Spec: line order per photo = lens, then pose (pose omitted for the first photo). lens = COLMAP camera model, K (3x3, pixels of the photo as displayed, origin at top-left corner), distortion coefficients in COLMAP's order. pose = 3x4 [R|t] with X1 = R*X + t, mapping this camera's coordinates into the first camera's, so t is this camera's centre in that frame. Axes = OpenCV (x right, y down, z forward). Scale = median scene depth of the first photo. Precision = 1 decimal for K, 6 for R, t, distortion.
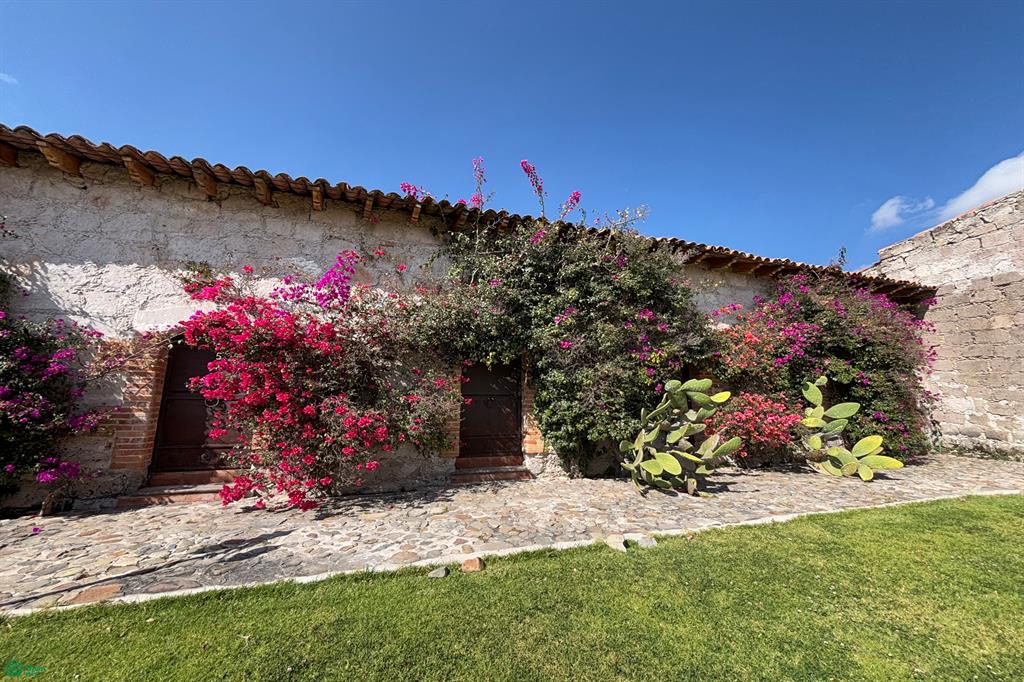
lens RADIAL K [[411.7, 0, 513.0], [0, 411.7, 327.6], [0, 0, 1]] dist [0.000135, -0.000736]
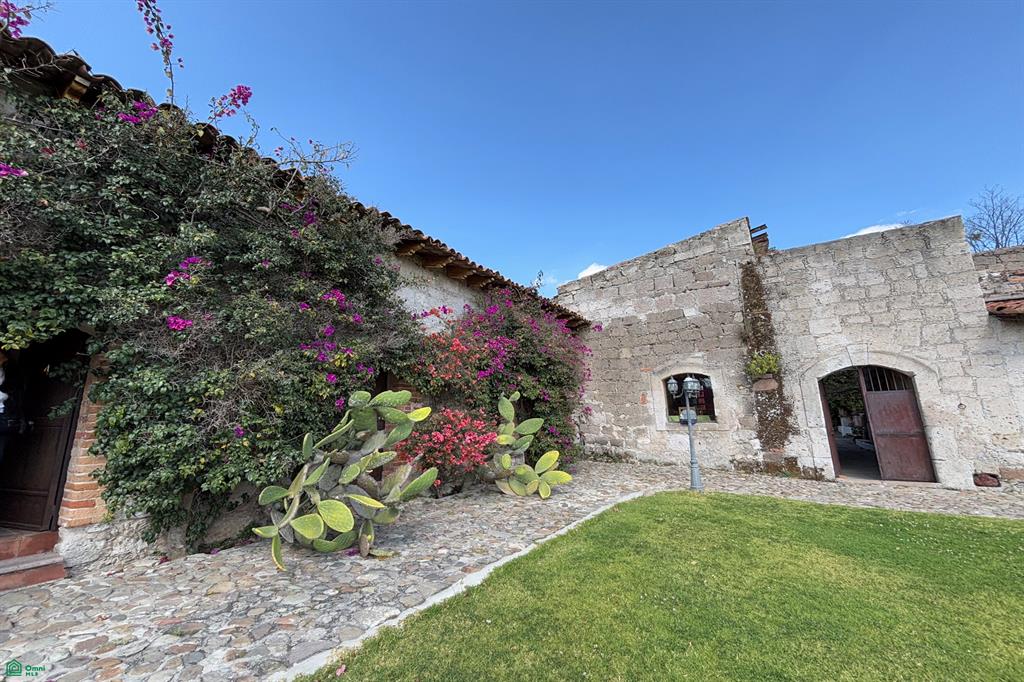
lens RADIAL K [[411.7, 0, 513.0], [0, 411.7, 327.6], [0, 0, 1]] dist [0.000135, -0.000736]
pose [[0.775926, 0.120041, 0.619297, 0.129750], [-0.096043, 0.992763, -0.072097, 0.041570], [-0.623470, -0.003537, 0.781840, 0.260468]]
